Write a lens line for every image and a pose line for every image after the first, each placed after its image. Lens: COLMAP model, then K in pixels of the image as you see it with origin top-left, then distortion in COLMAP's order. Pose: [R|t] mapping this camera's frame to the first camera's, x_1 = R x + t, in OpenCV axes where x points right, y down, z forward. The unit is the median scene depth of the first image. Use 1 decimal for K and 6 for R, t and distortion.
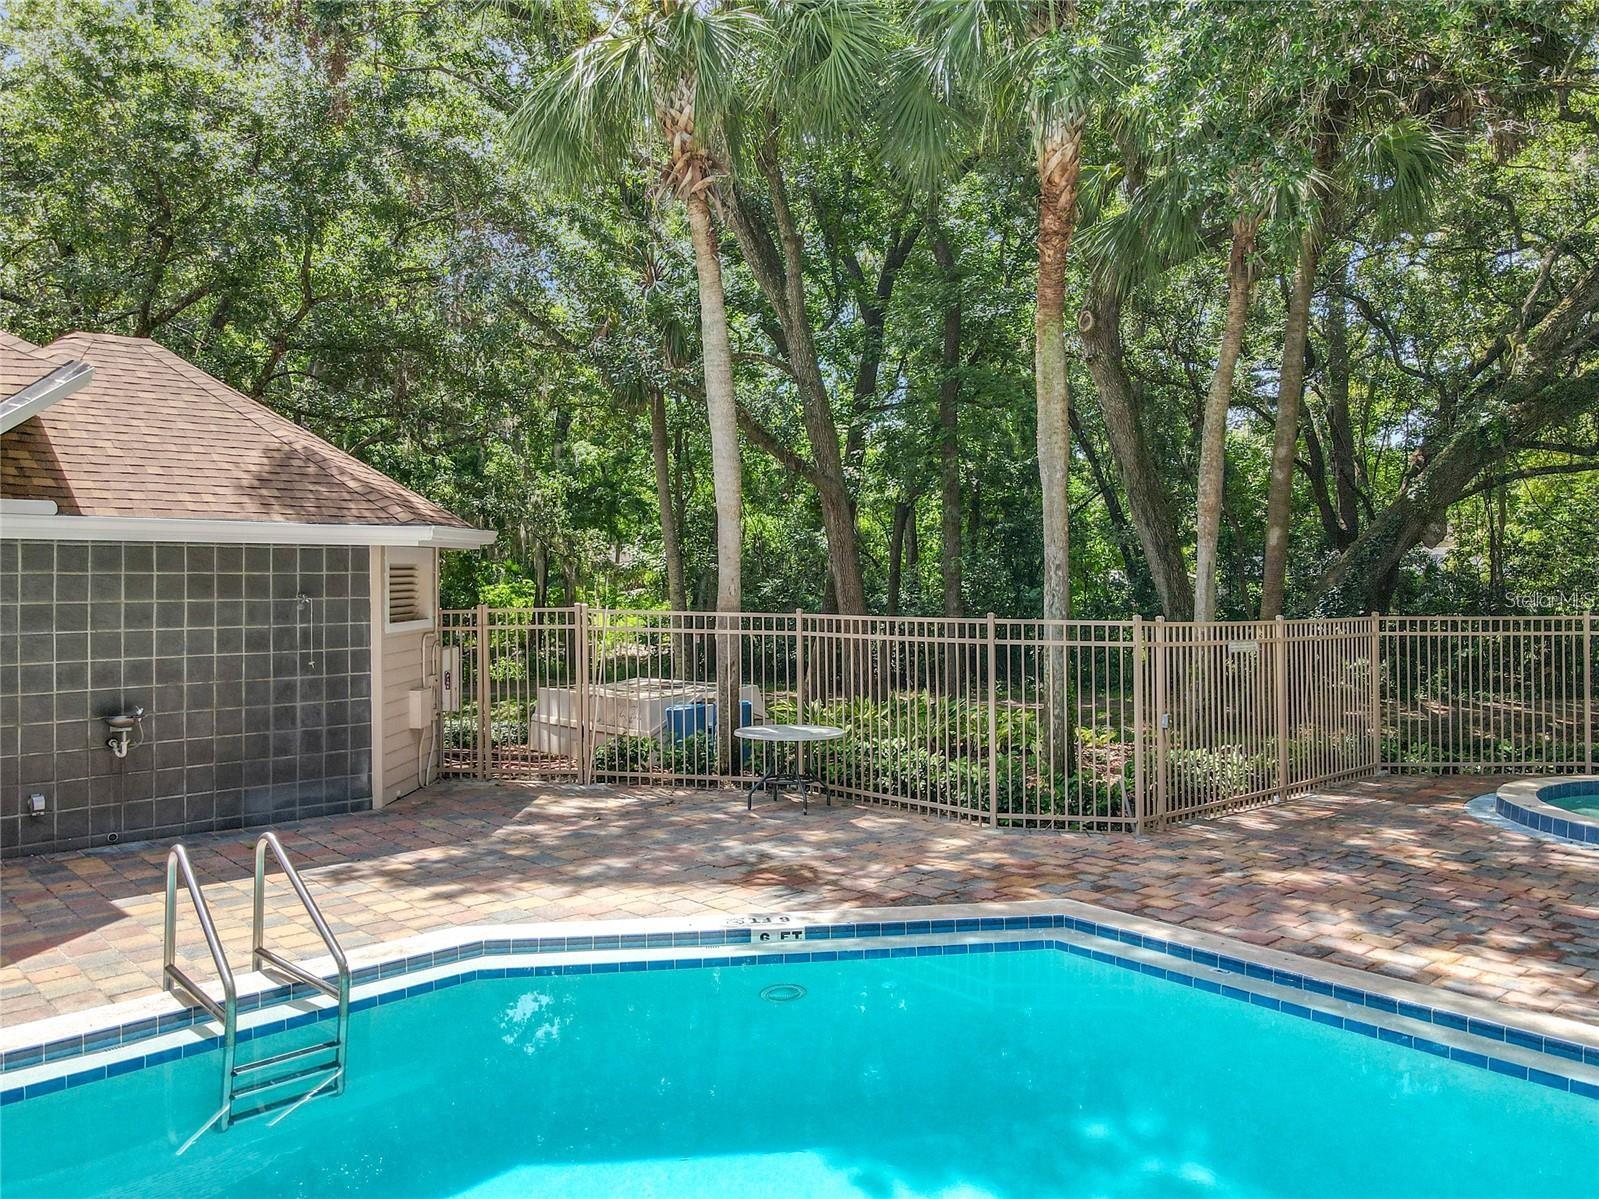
lens RADIAL K [[1197.4, 0, 795.3], [0, 1197.4, 594.0], [0, 0, 1]] dist [0.004452, 0.026202]
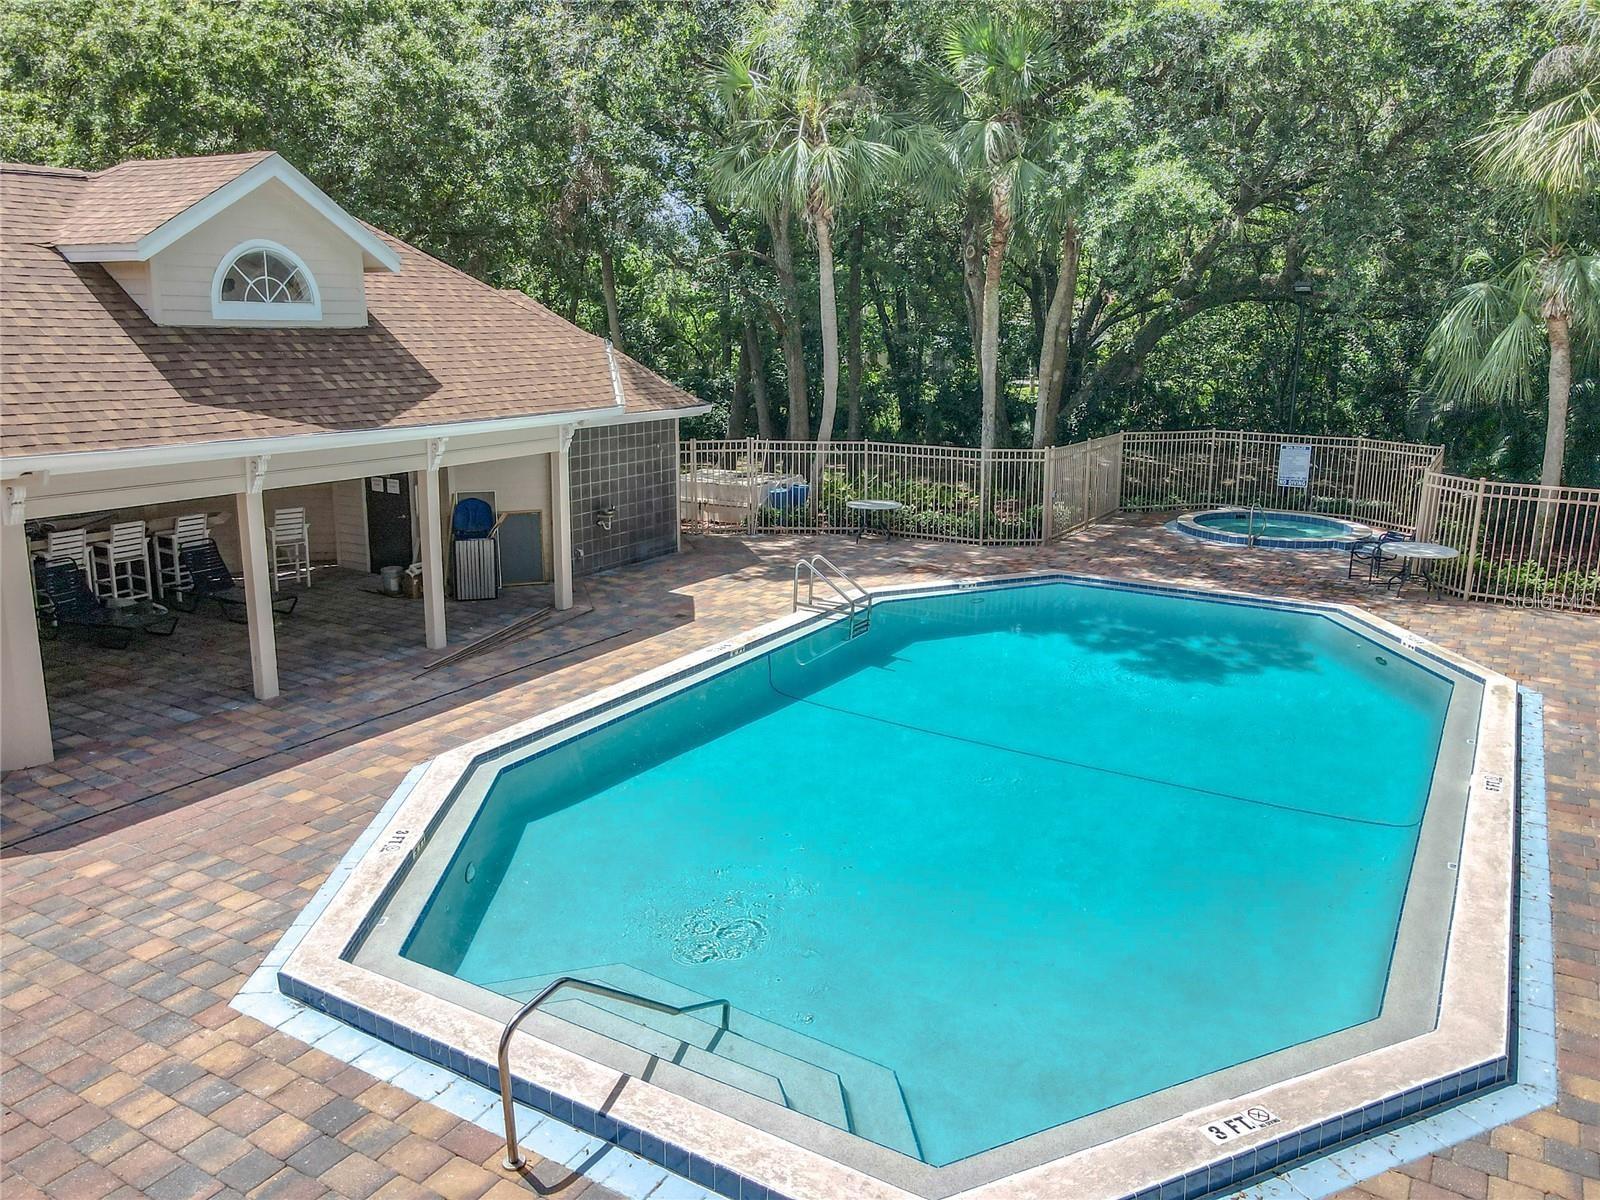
lens RADIAL K [[1198.1, 0, 787.3], [0, 1198.1, 589.5], [0, 0, 1]] dist [0.004452, 0.026202]
pose [[0.961783, -0.053722, 0.268491, -0.703753], [-0.004418, 0.977391, 0.211392, -0.171654], [-0.273777, -0.204500, 0.939801, -0.888400]]
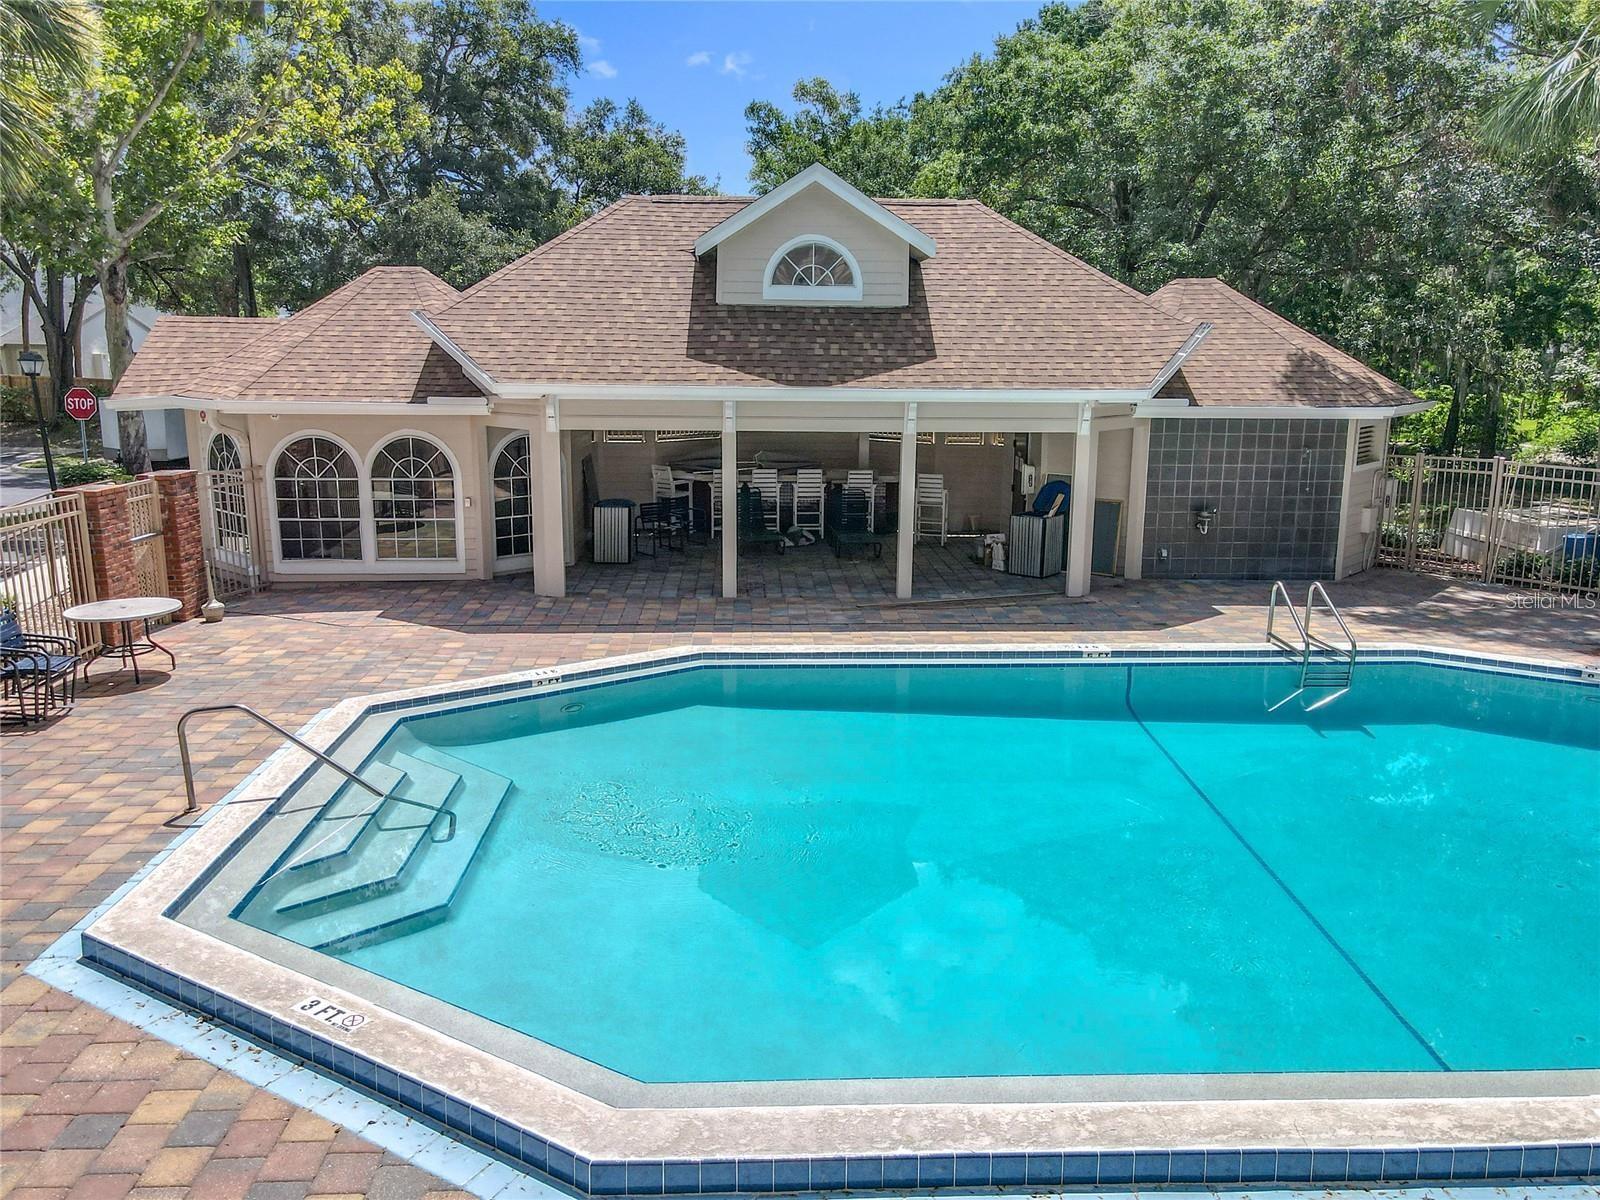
lens RADIAL K [[1198.1, 0, 766.1], [0, 1198.1, 574.4], [0, 0, 1]] dist [0.004452, 0.026202]
pose [[0.750283, 0.129343, -0.648341, 0.124502], [-0.015952, 0.983931, 0.177833, -0.105418], [0.660924, -0.123083, 0.740290, -0.715860]]
